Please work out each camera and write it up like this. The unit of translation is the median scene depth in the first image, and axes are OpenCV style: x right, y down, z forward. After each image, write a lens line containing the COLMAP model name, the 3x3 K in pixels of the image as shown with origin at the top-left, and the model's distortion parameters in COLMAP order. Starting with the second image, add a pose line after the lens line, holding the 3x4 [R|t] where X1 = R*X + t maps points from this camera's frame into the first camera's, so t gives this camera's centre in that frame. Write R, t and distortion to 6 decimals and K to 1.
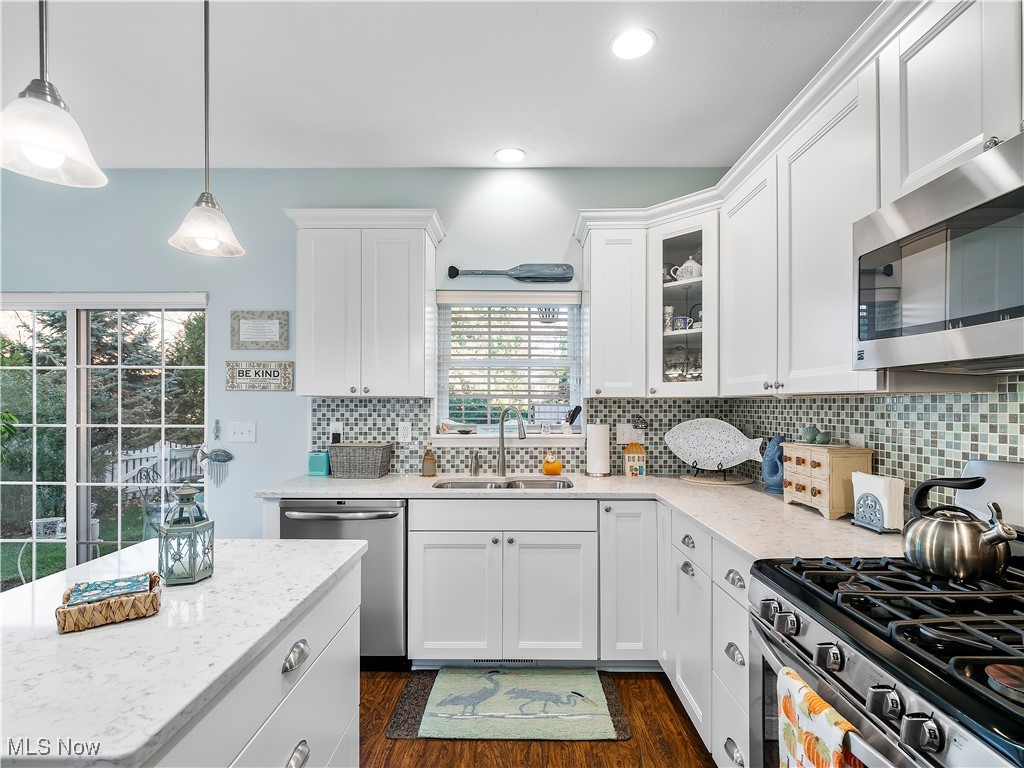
lens RADIAL K [[508.4, 0, 514.7], [0, 508.4, 406.4], [0, 0, 1]] dist [0.013677, -0.001119]
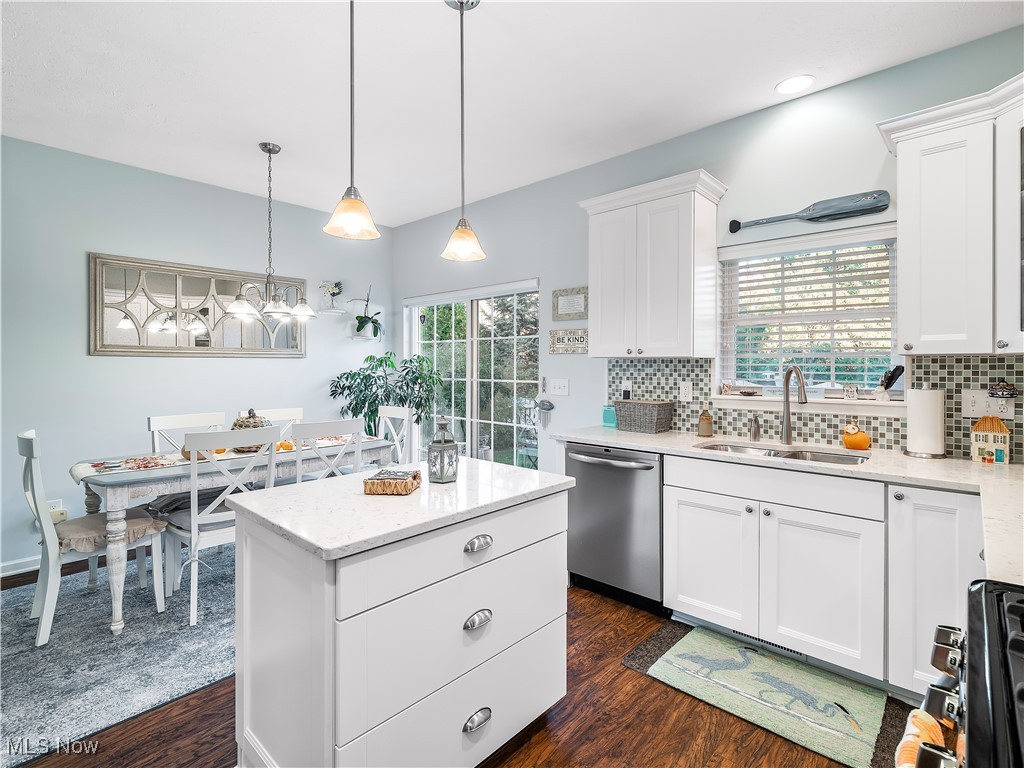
lens RADIAL K [[505.9, 0, 516.7], [0, 505.9, 368.1], [0, 0, 1]] dist [0.003227, -0.000550]
pose [[0.743617, 0.001486, -0.668604, 0.212939], [-0.000172, 0.999998, 0.002032, 0.001324], [0.668606, -0.001396, 0.743615, 0.016195]]
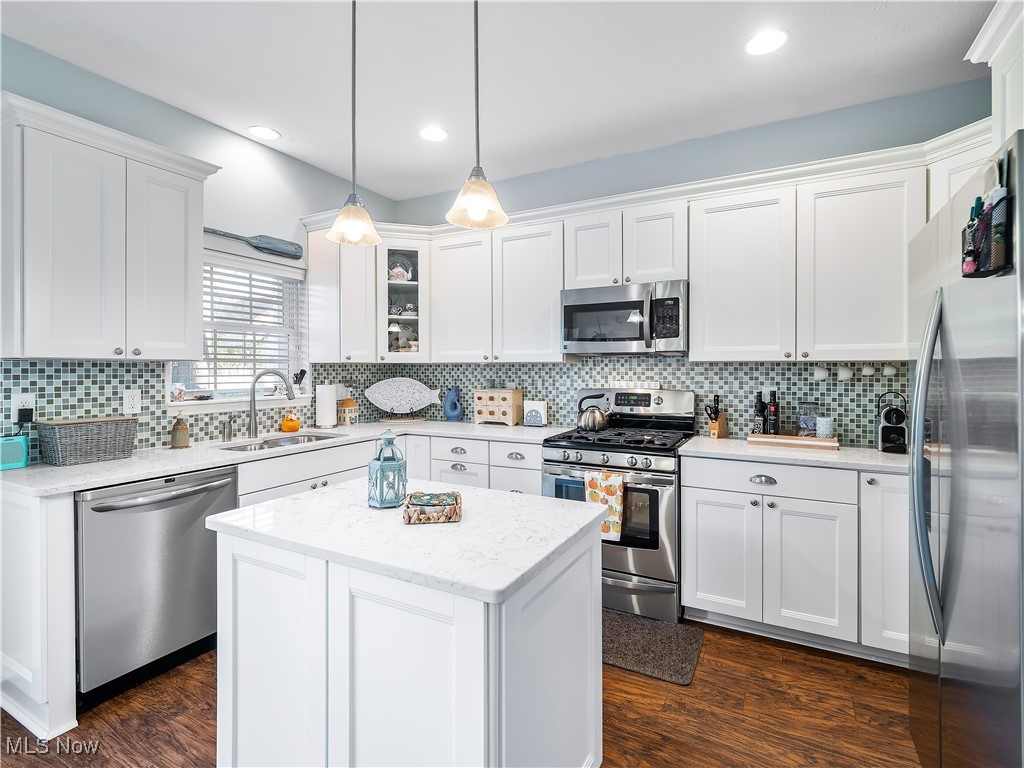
lens RADIAL K [[499.2, 0, 513.4], [0, 499.2, 373.0], [0, 0, 1]] dist [-0.000353, -0.001261]
pose [[0.473355, -0.011665, 0.880795, -0.650776], [0.005192, 0.999932, 0.010453, -0.002283], [-0.880857, -0.000375, 0.473383, 0.053335]]
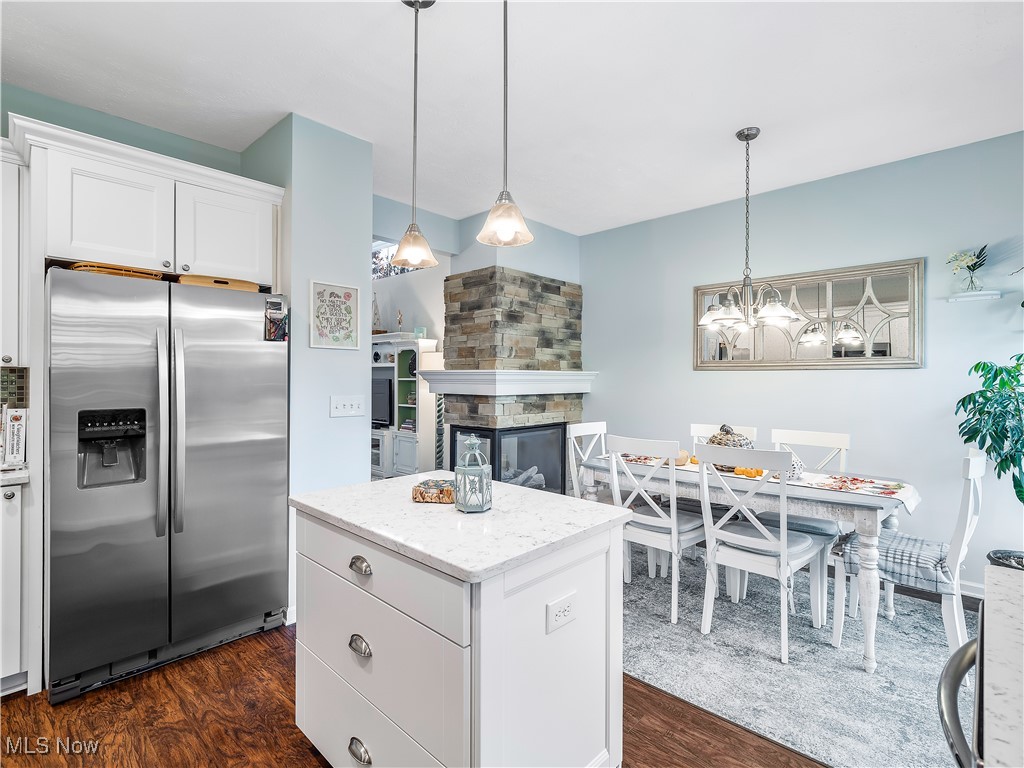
lens RADIAL K [[499.2, 0, 513.4], [0, 499.2, 373.0], [0, 0, 1]] dist [-0.000353, -0.001261]
pose [[-0.687209, -0.017257, -0.726254, 0.084049], [-0.011145, 0.999851, -0.013212, 0.006786], [0.726374, -0.000985, -0.687299, 0.792361]]
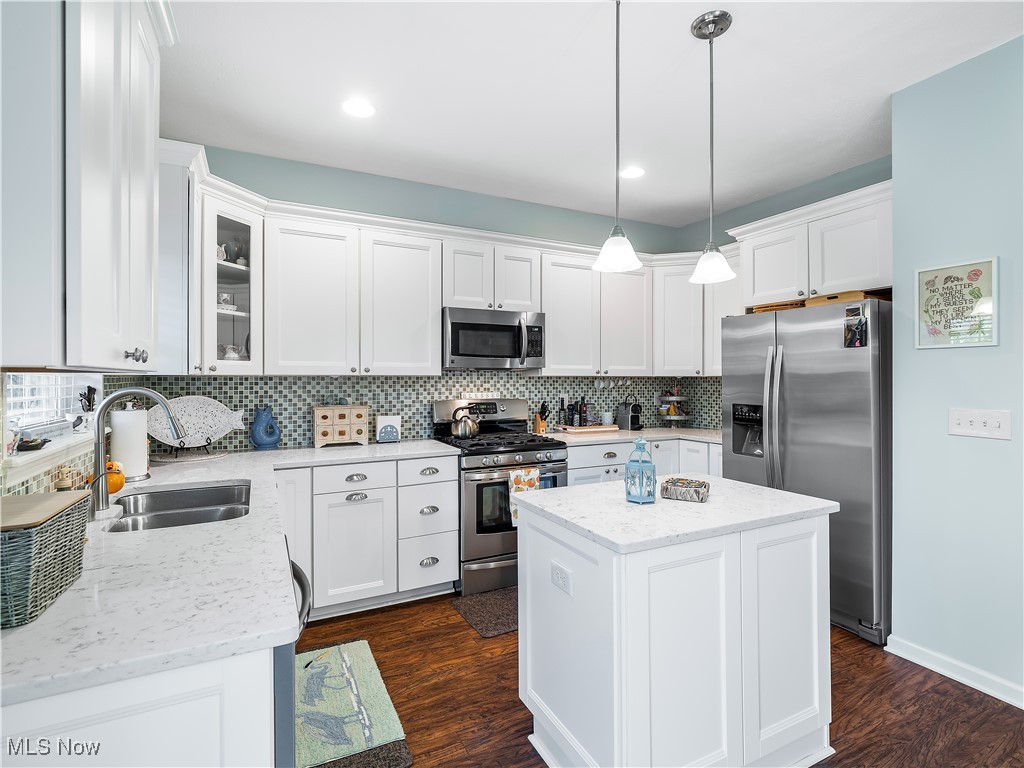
lens RADIAL K [[499.2, 0, 513.4], [0, 499.2, 373.0], [0, 0, 1]] dist [-0.000353, -0.001261]
pose [[-0.454158, 0.013096, 0.890825, -0.720156], [0.006353, 0.999914, -0.011461, -0.005324], [-0.890898, 0.000454, -0.454202, 0.813484]]
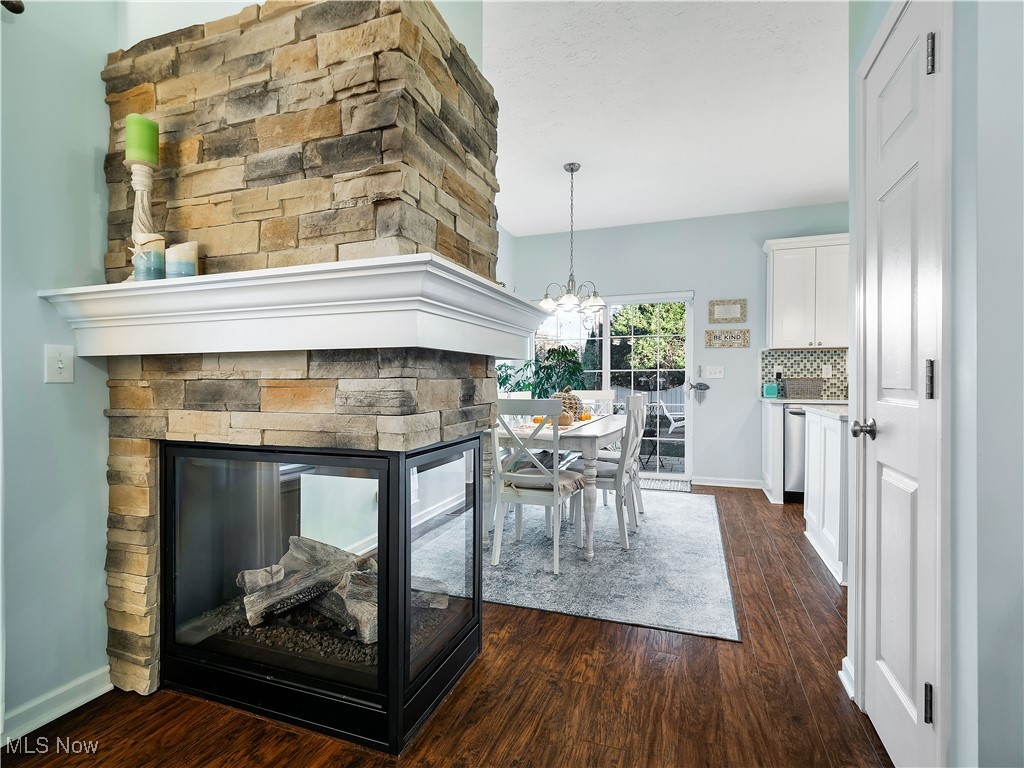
lens RADIAL K [[496.9, 0, 512.0], [0, 496.9, 384.0], [0, 0, 1]] dist [-0.005183, -0.000237]
pose [[0.942529, -0.002337, -0.334117, -0.628646], [0.004541, 0.999973, 0.005815, 0.077004], [0.334095, -0.006998, 0.942514, -0.780218]]
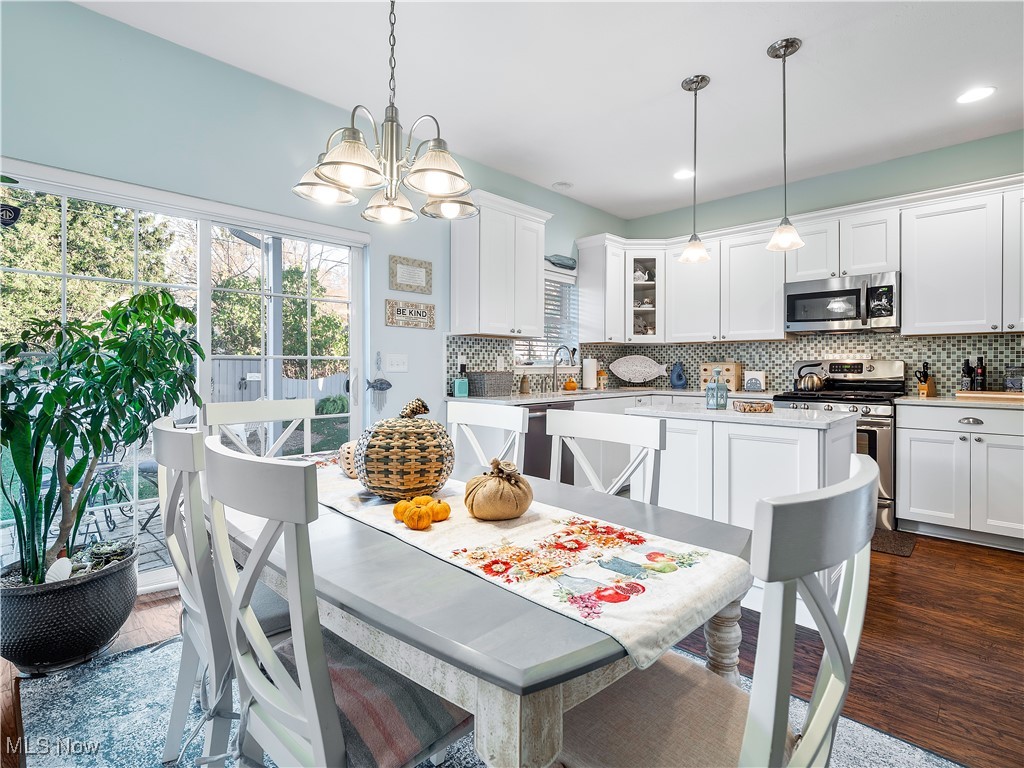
lens RADIAL K [[507.0, 0, 502.9], [0, 507.0, 372.1], [0, 0, 1]] dist [-0.011027, 0.000232]
pose [[0.698292, -0.008695, 0.715761, -1.194838], [0.003580, 0.999956, 0.008655, 0.061942], [-0.715804, -0.003481, 0.698292, 0.046862]]
